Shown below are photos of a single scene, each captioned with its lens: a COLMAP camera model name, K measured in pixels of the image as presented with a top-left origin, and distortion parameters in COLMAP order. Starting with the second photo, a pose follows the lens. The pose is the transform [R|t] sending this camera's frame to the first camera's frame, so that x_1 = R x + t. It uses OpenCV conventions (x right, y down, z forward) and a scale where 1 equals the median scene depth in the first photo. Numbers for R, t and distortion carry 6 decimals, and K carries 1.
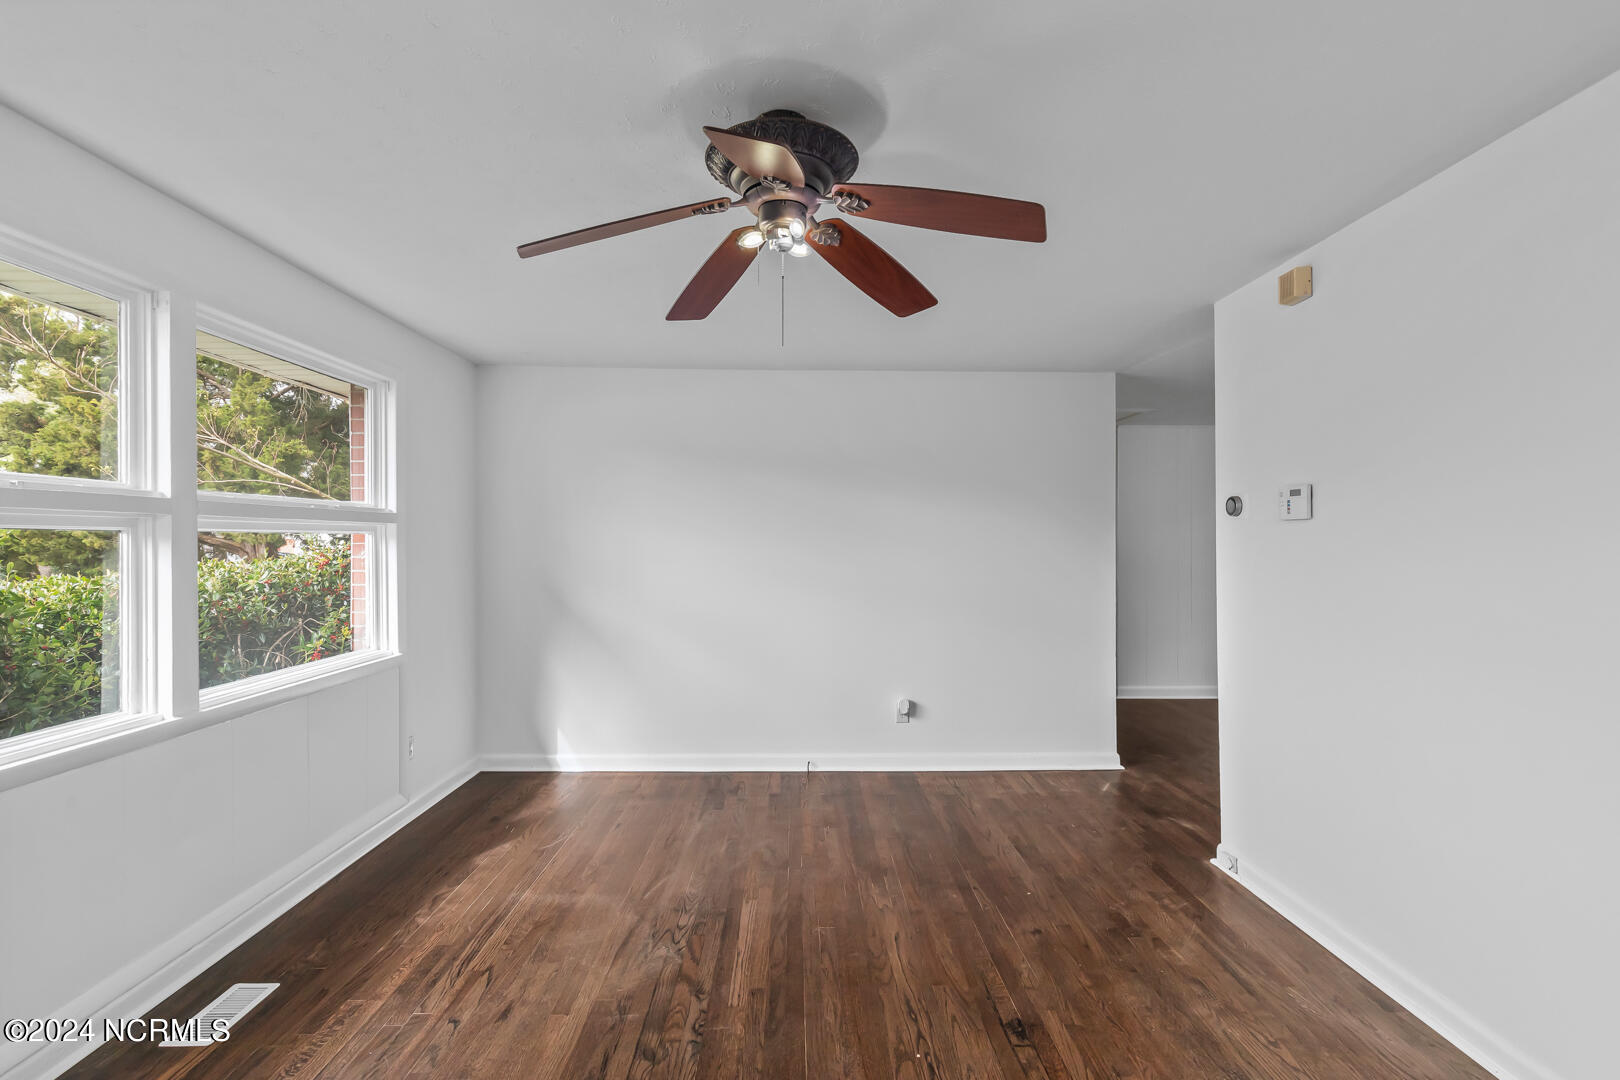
lens RADIAL K [[747.9, 0, 814.8], [0, 747.9, 546.6], [0, 0, 1]] dist [0.006746, 0.001172]
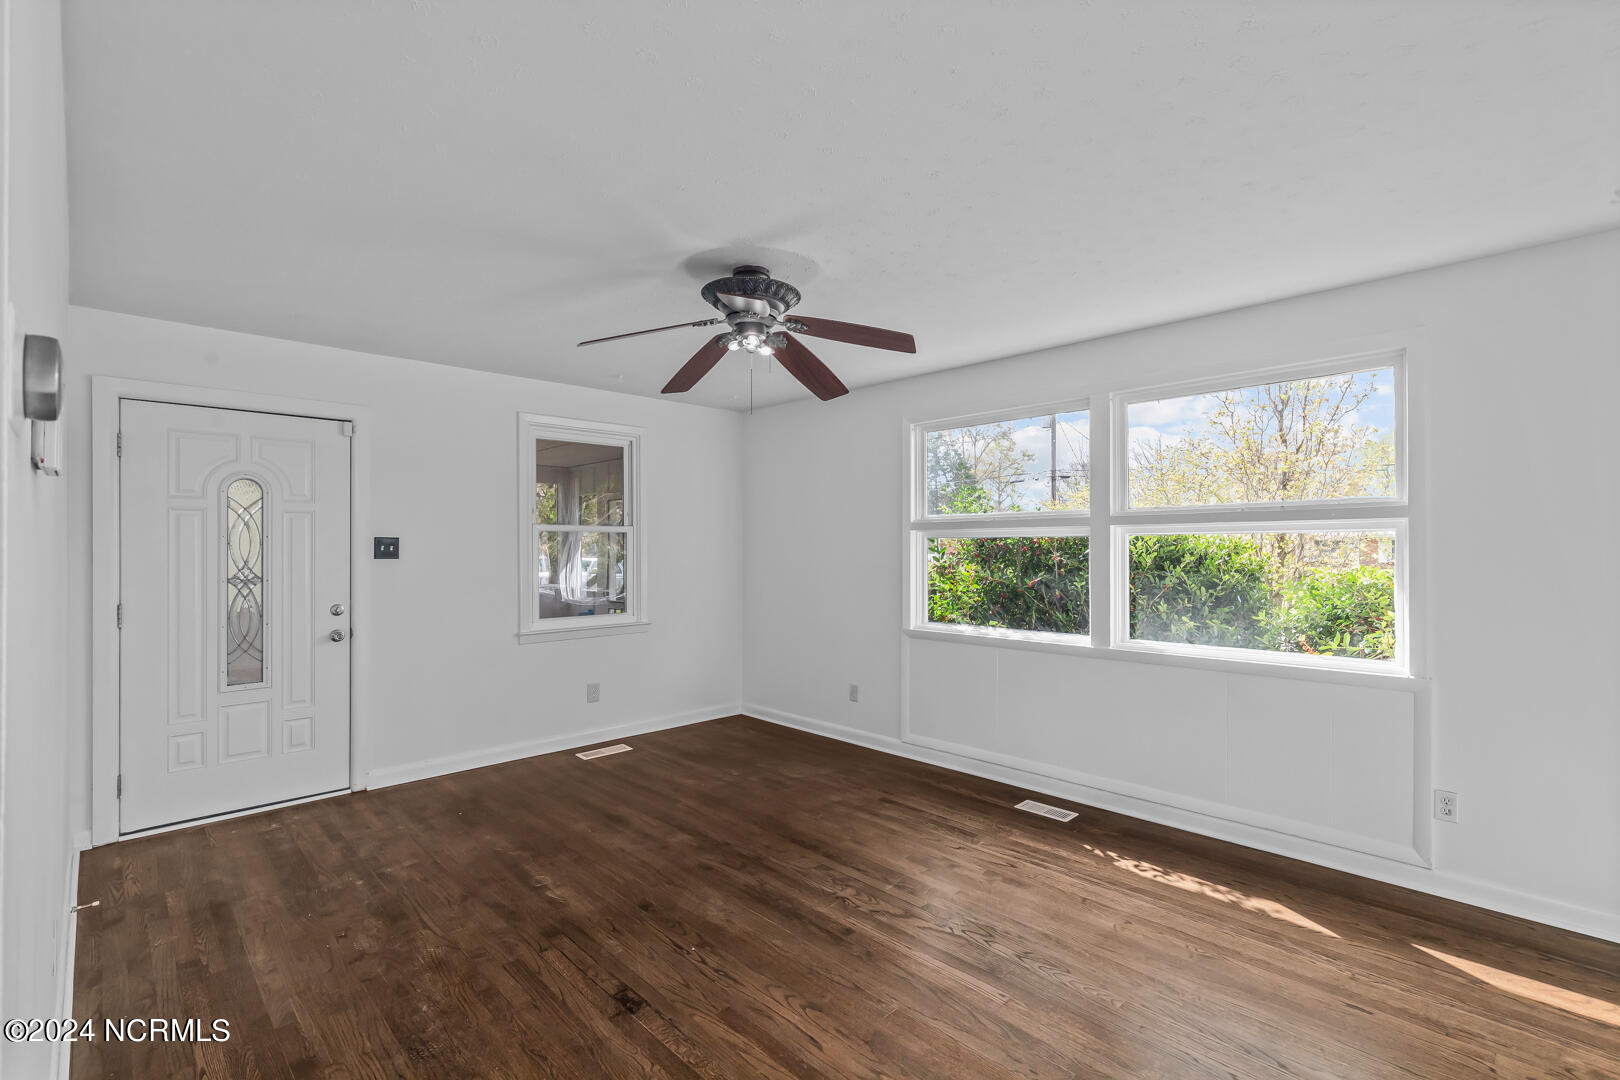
lens RADIAL K [[747.9, 0, 816.9], [0, 747.9, 542.9], [0, 0, 1]] dist [0.006746, 0.001172]
pose [[-0.741028, -0.001448, -0.671473, 0.717646], [0.002012, 0.999988, -0.004376, 0.005523], [0.671471, -0.004594, -0.741017, 1.795732]]
